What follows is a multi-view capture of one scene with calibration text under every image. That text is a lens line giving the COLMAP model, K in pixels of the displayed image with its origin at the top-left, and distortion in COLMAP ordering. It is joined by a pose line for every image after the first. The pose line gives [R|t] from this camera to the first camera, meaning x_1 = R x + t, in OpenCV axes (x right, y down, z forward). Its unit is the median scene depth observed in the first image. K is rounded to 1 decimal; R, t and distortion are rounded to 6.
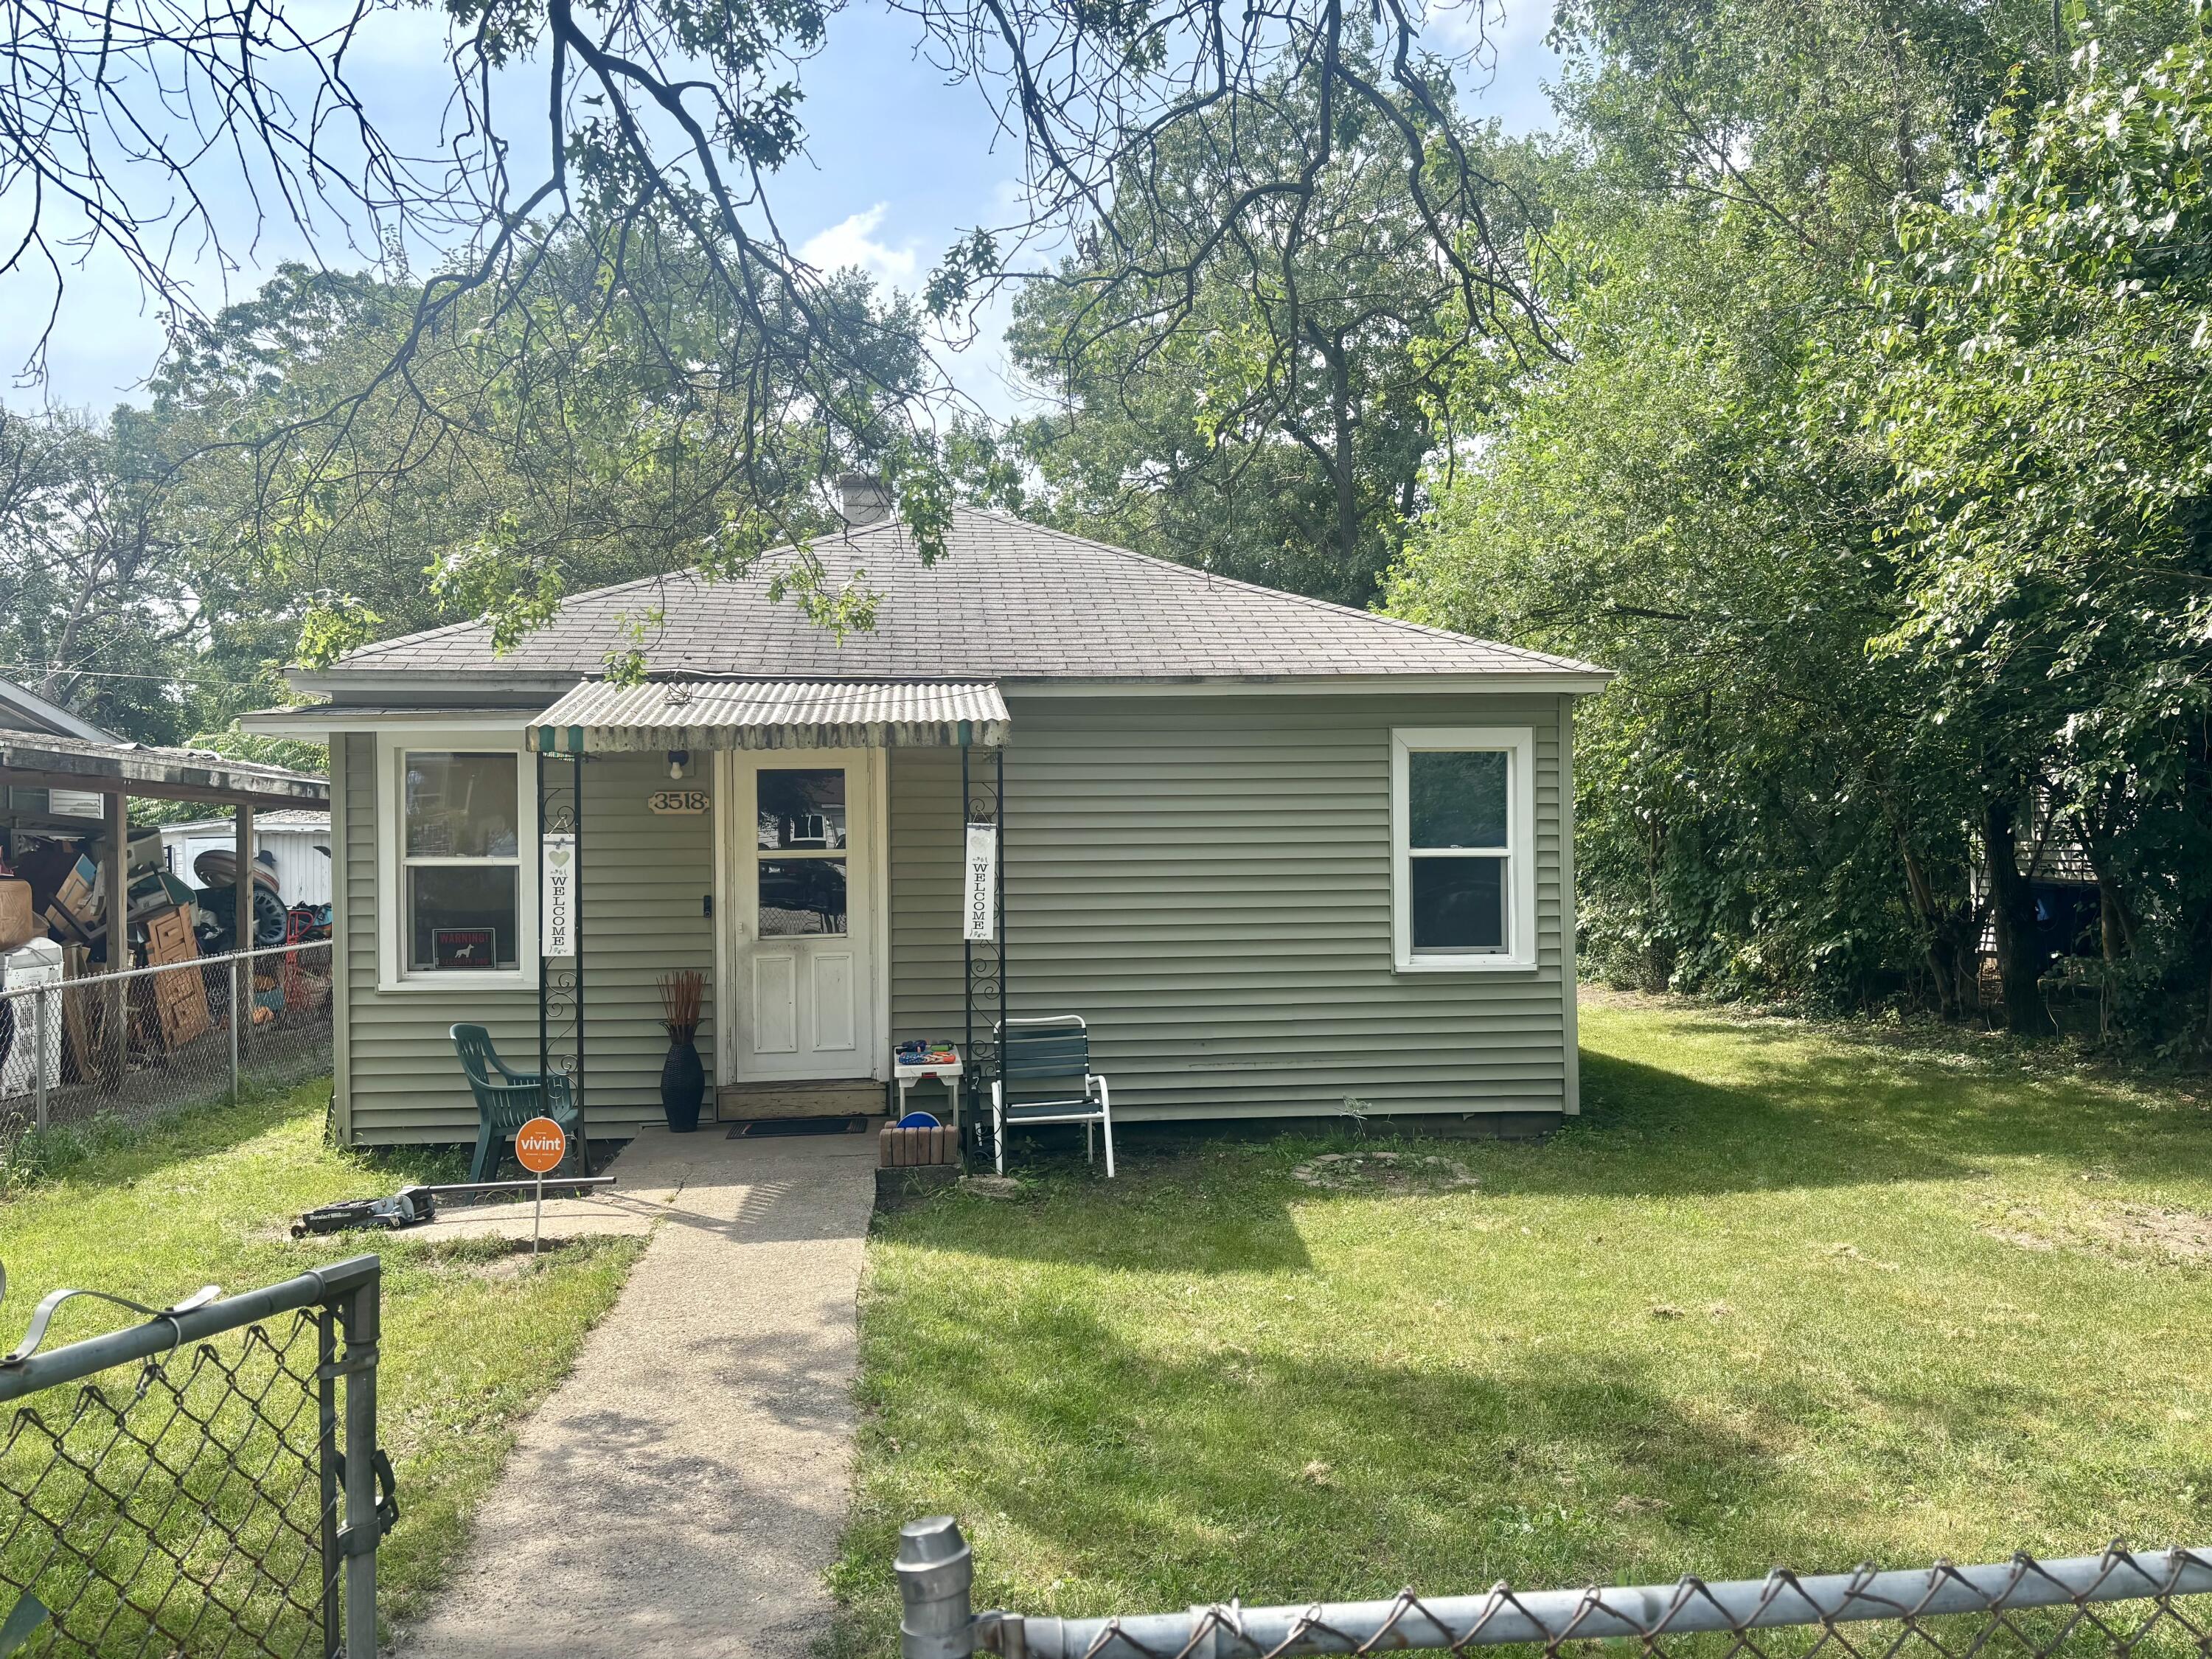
lens RADIAL K [[1695.6, 0, 1117.4], [0, 1695.6, 837.6], [0, 0, 1]] dist [0.037170, -0.016142]
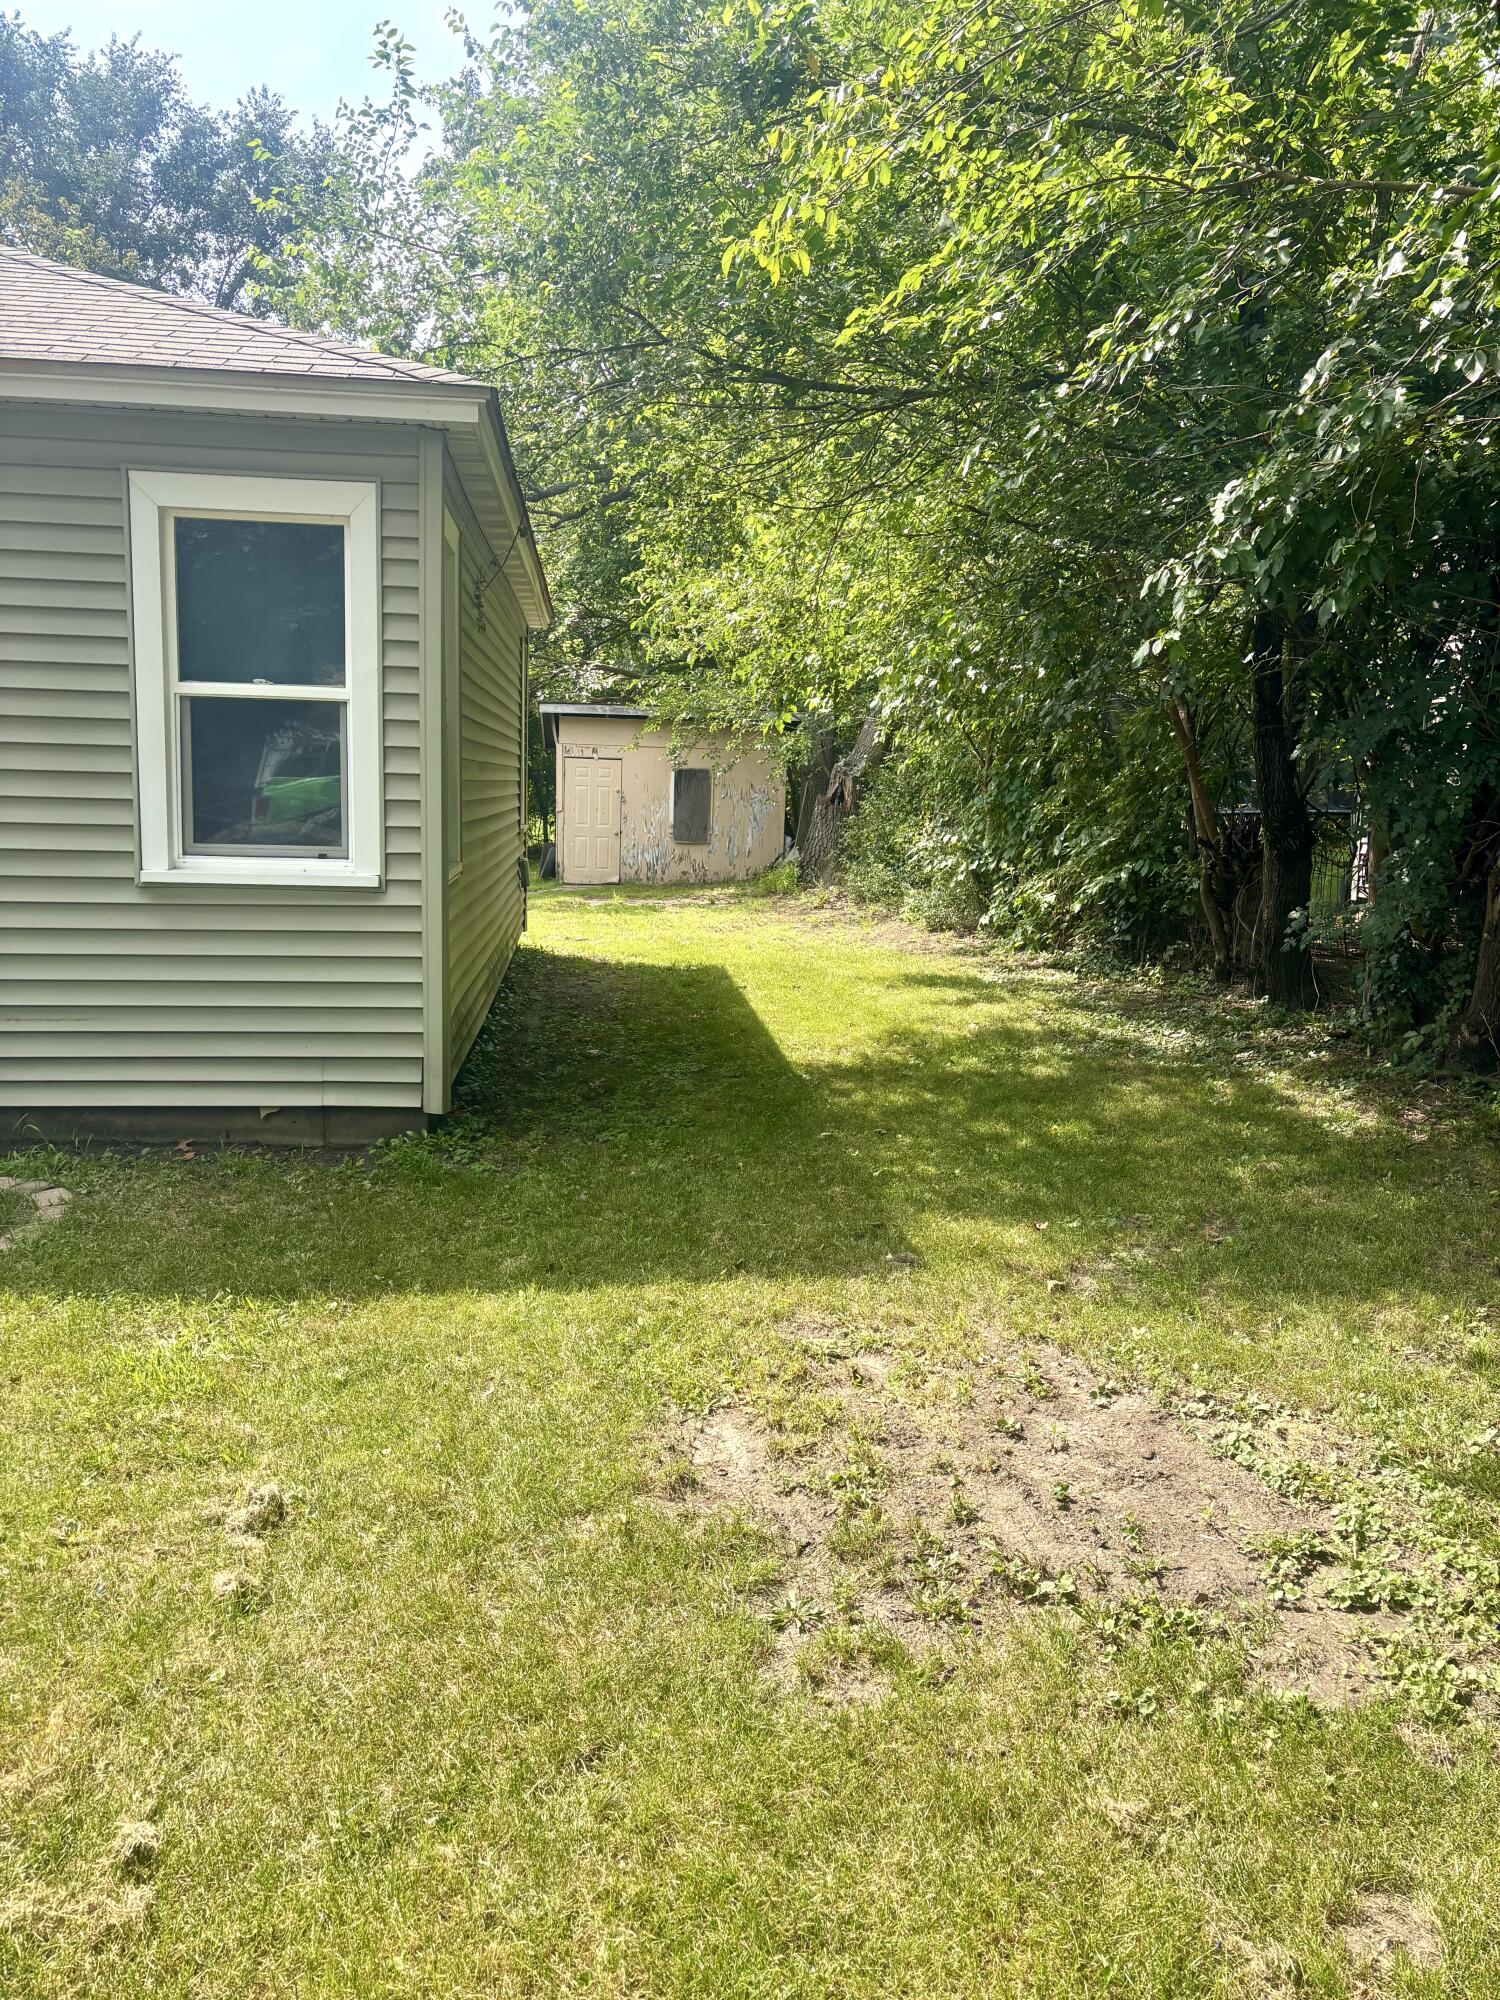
lens RADIAL K [[1533.1, 0, 747.0], [0, 1533.1, 1005.8], [0, 0, 1]] dist [0.037170, -0.016142]
pose [[0.999319, 0.036451, -0.005785, 0.427094], [-0.035222, 0.988730, 0.145509, 0.037929], [0.011023, -0.145207, 0.989340, 0.483431]]
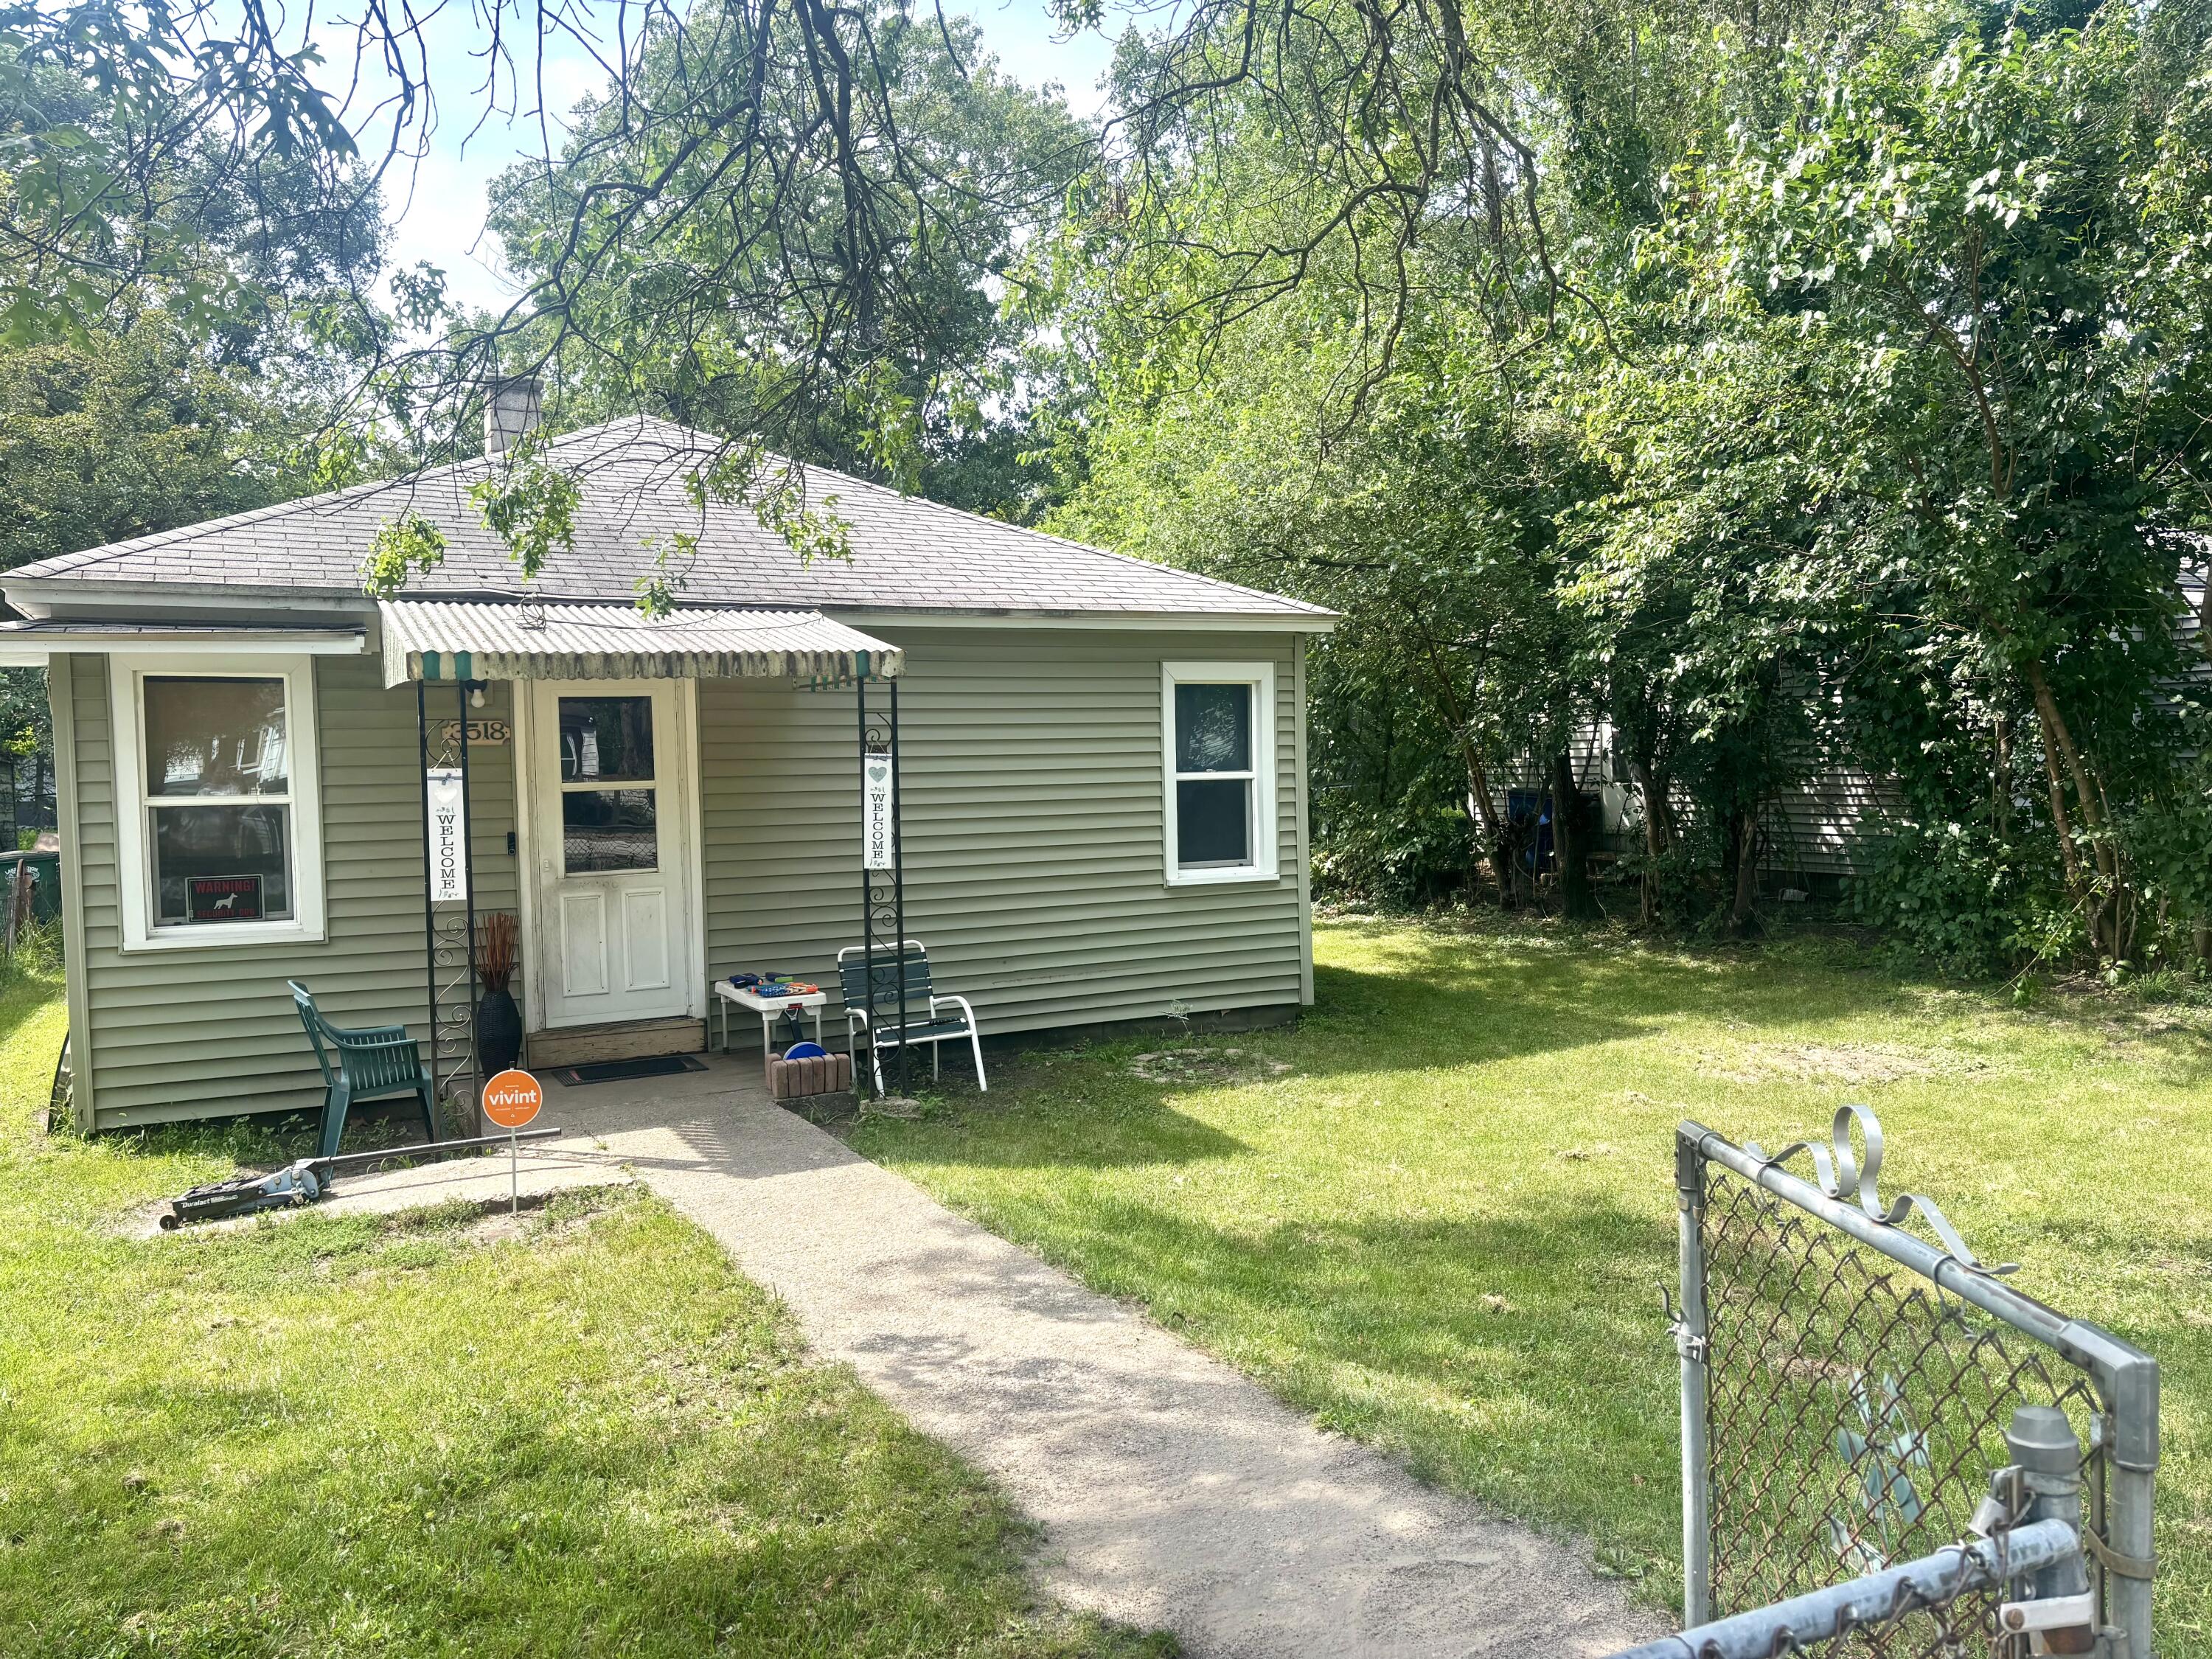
lens RADIAL K [[1695.6, 0, 1099.4], [0, 1695.6, 827.1], [0, 0, 1]] dist [0.037170, -0.016142]
pose [[0.931634, -0.024833, 0.362547, -0.295526], [0.010385, 0.999074, 0.041744, -0.004749], [-0.363248, -0.035125, 0.931030, 0.007199]]
